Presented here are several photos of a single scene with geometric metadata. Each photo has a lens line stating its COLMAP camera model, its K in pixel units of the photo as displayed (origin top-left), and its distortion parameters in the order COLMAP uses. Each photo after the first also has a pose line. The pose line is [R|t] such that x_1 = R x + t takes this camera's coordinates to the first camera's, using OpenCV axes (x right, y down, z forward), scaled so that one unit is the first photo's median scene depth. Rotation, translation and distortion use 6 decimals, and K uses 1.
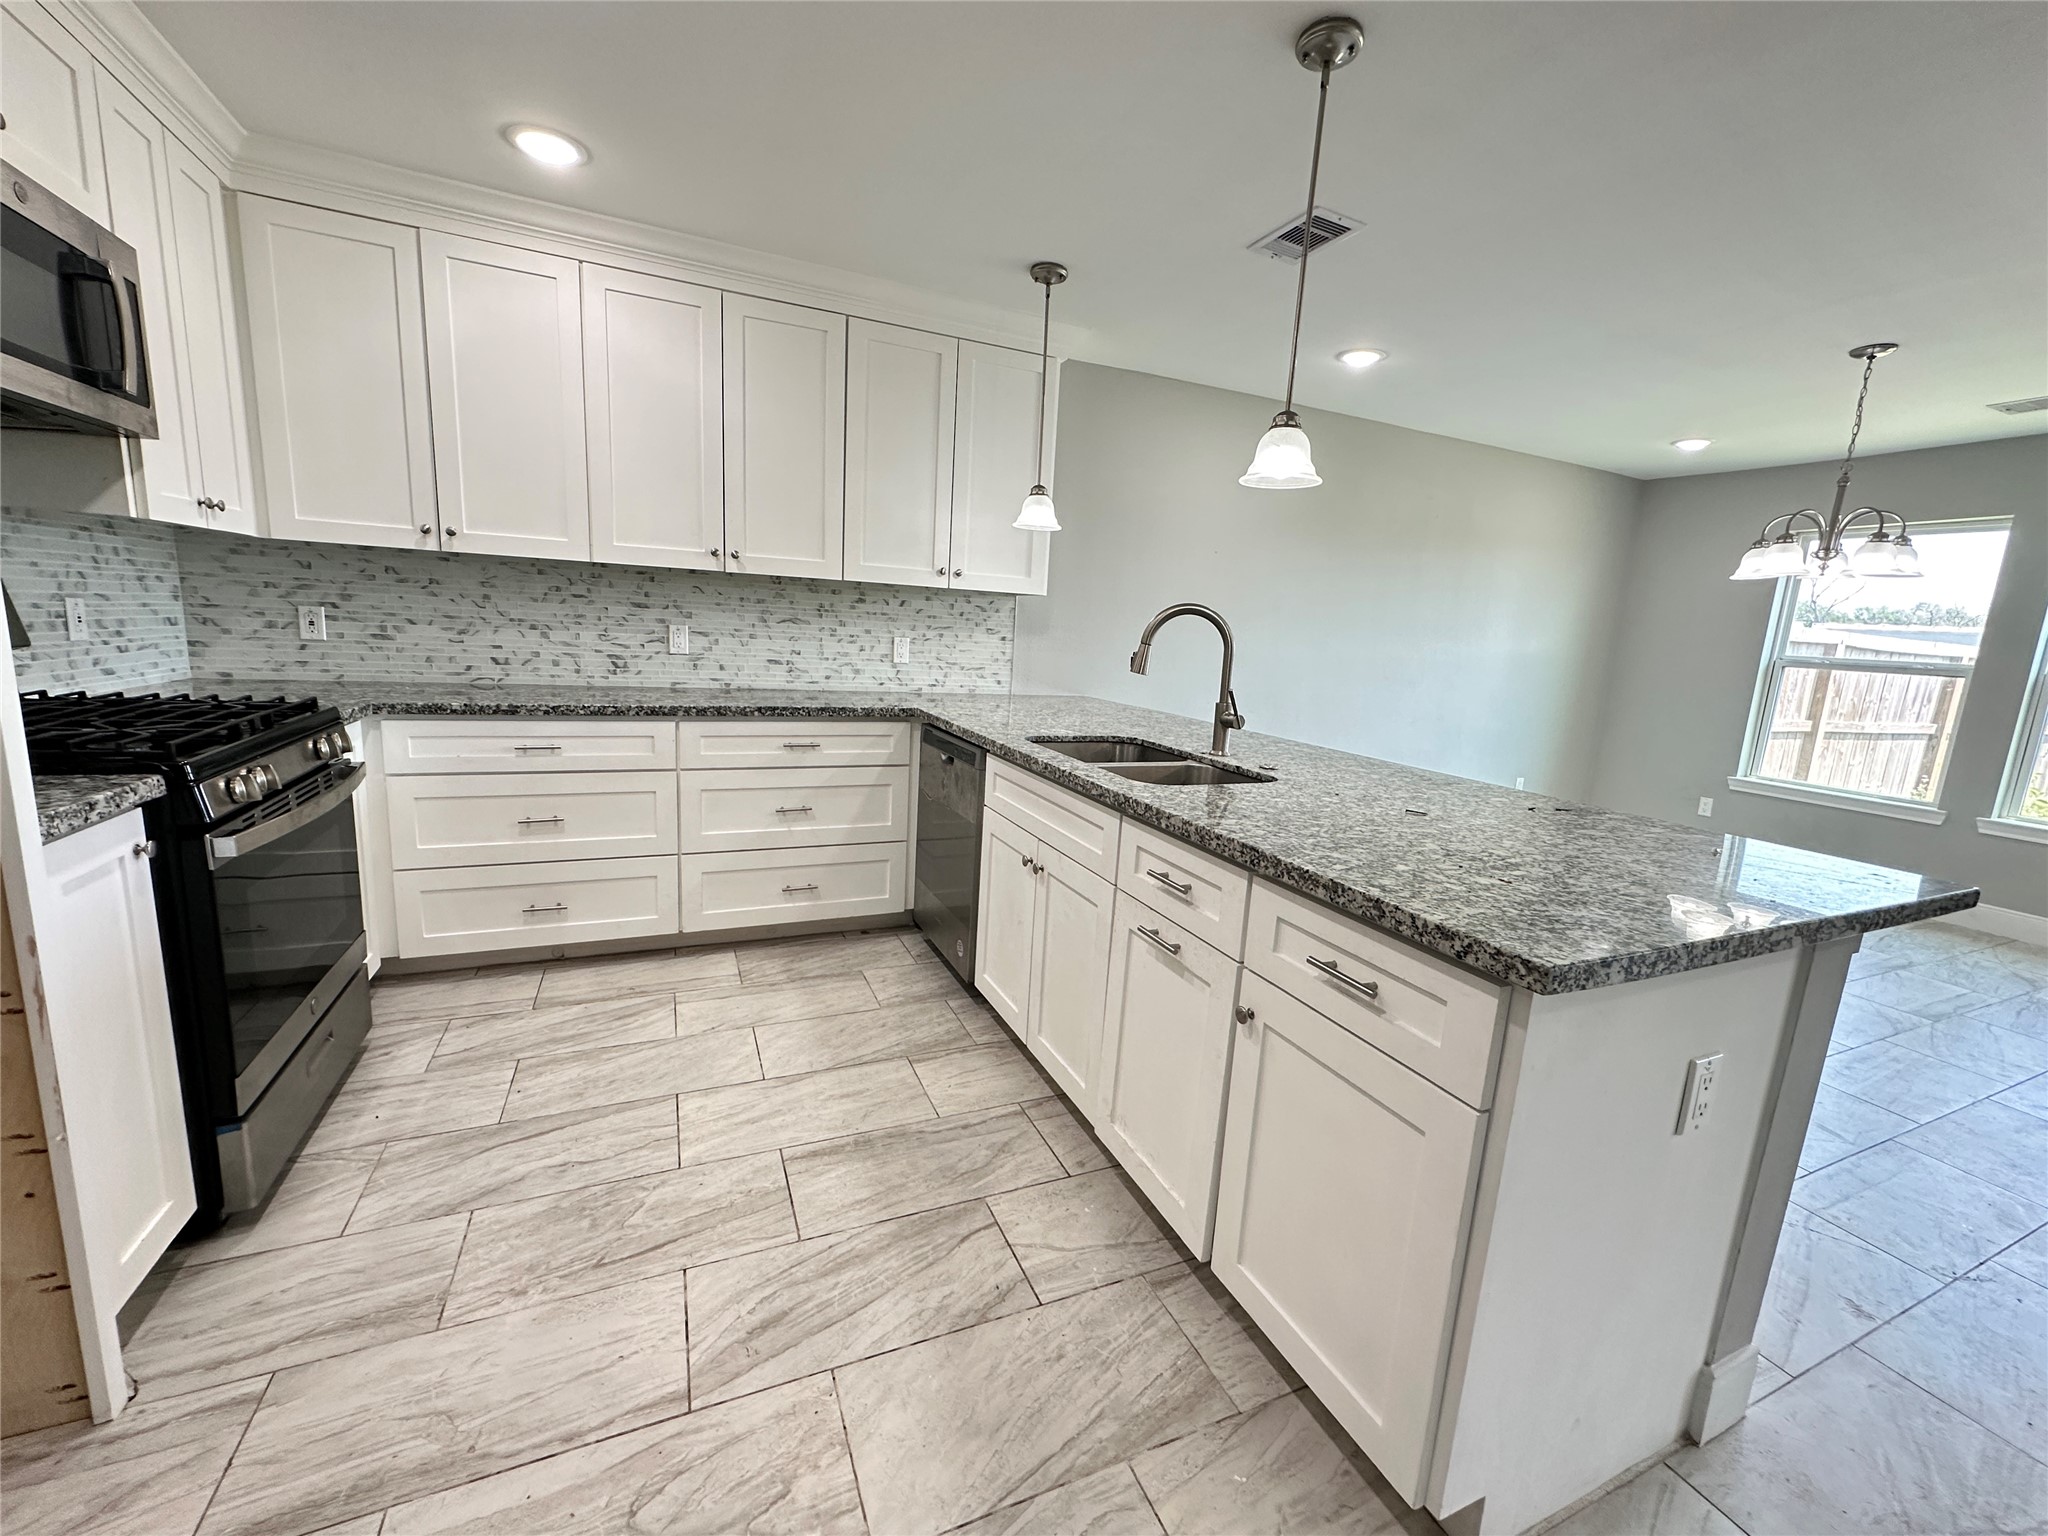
lens RADIAL K [[816.8, 0, 1025.8], [0, 816.8, 768.5], [0, 0, 1]] dist [-0.003382, 0.001123]
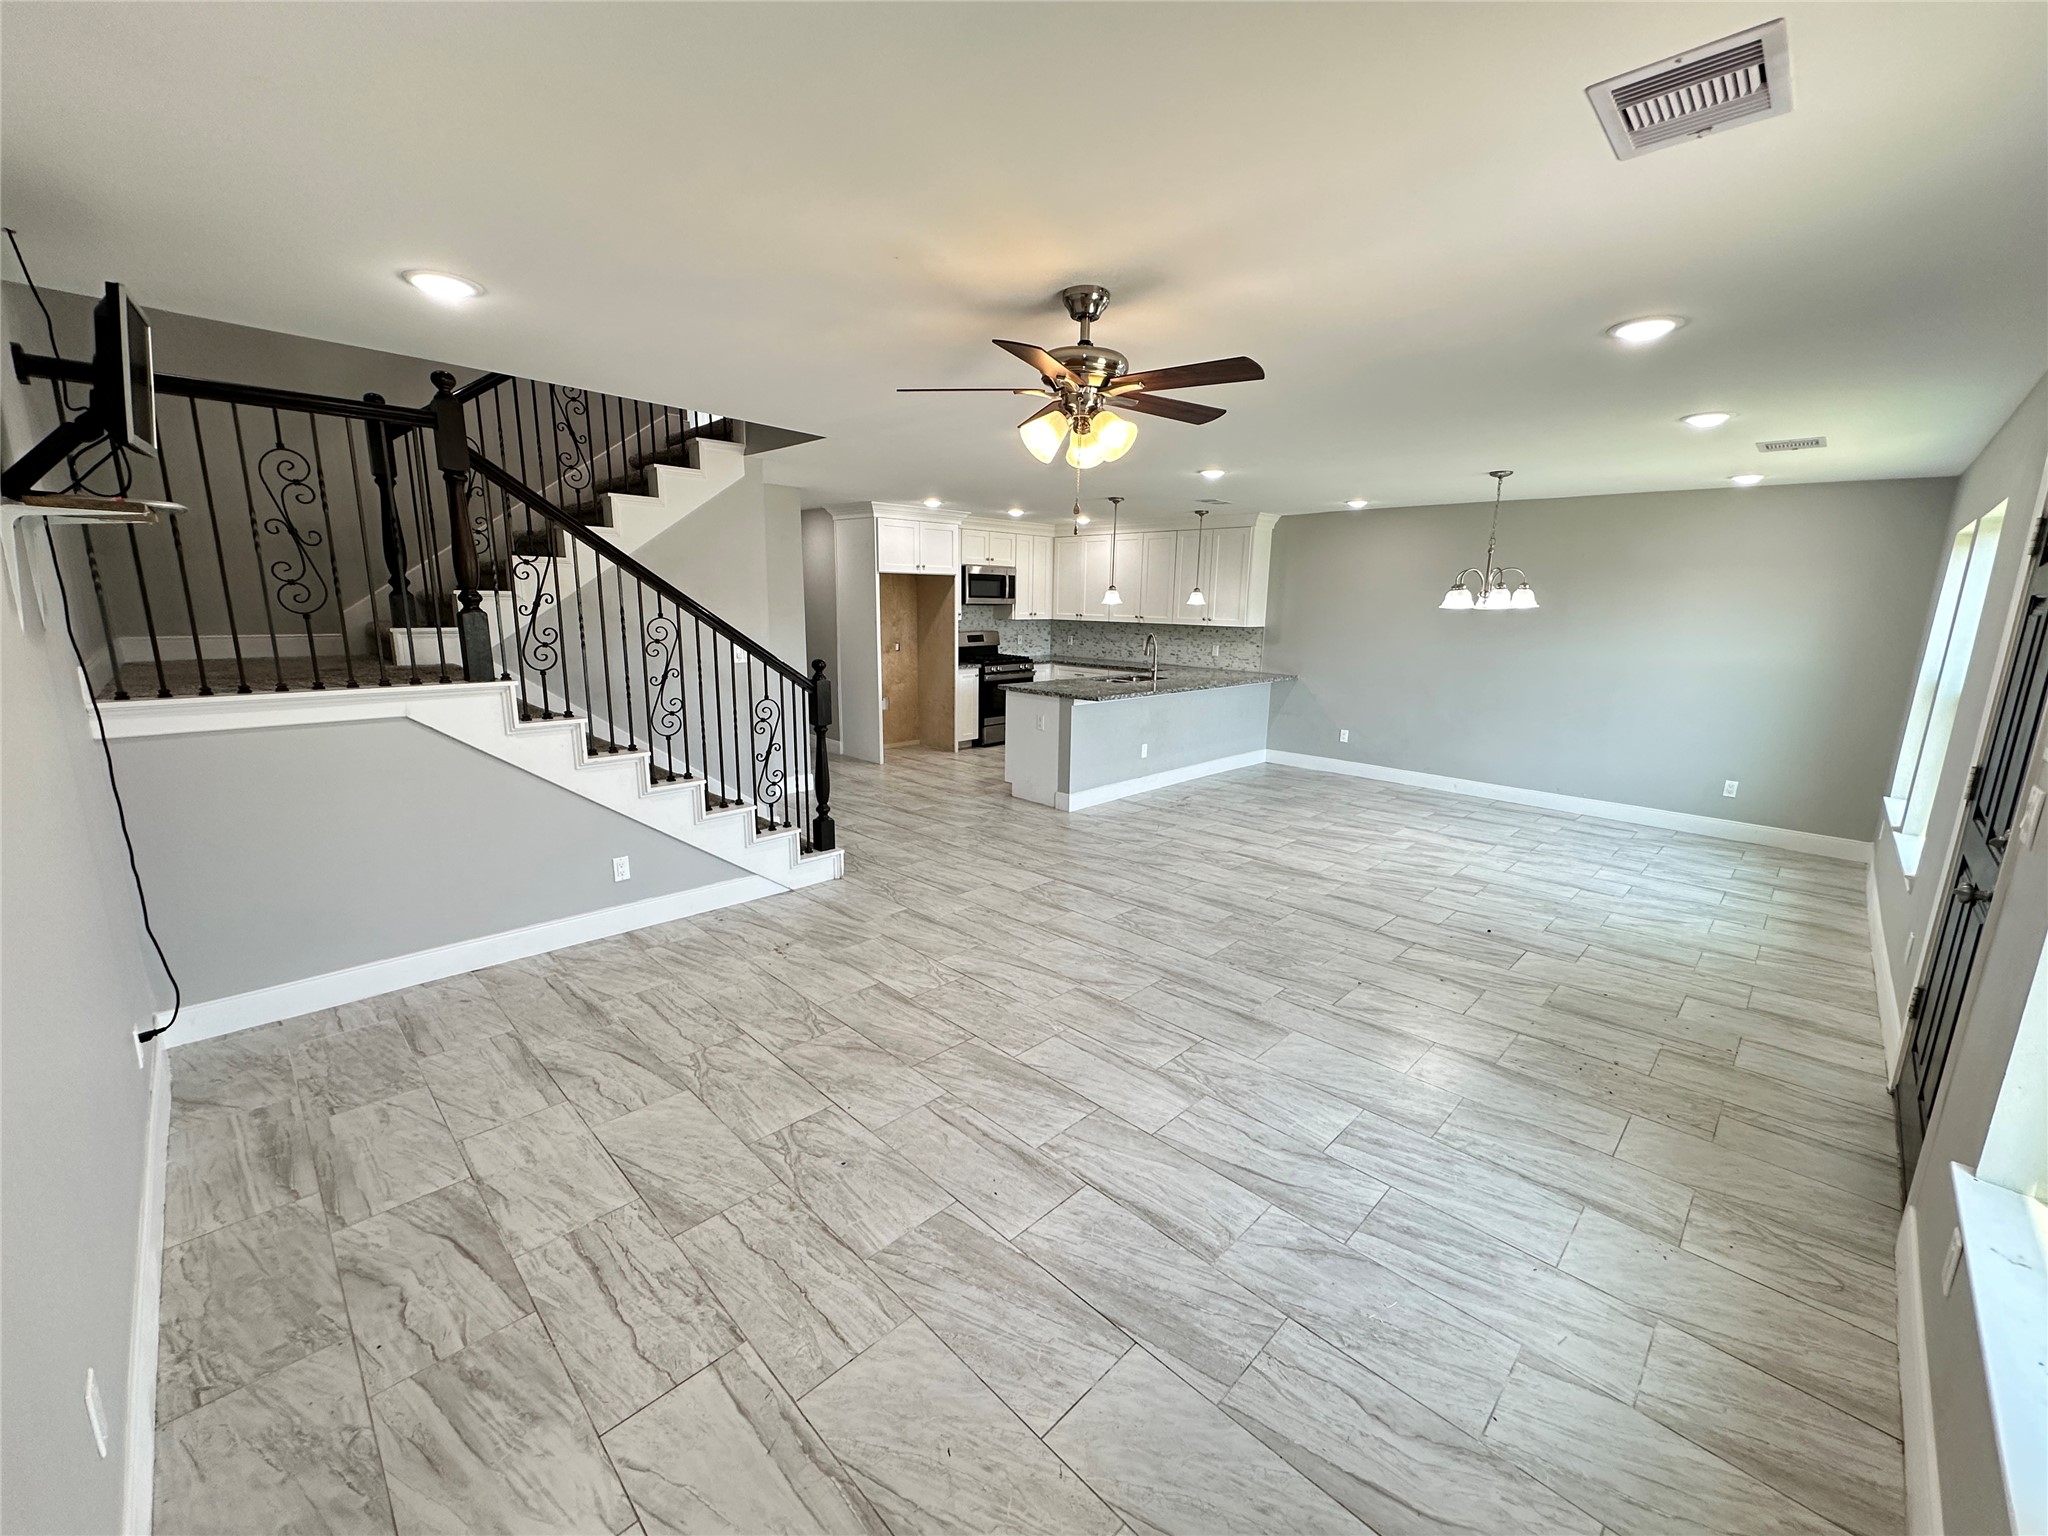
lens RADIAL K [[816.8, 0, 1025.8], [0, 816.8, 768.5], [0, 0, 1]] dist [-0.003382, 0.001123]
pose [[0.360946, 0.138329, -0.922271, 2.464476], [-0.159976, 0.983463, 0.084897, 0.103203], [0.918763, 0.116898, 0.377106, -0.476778]]
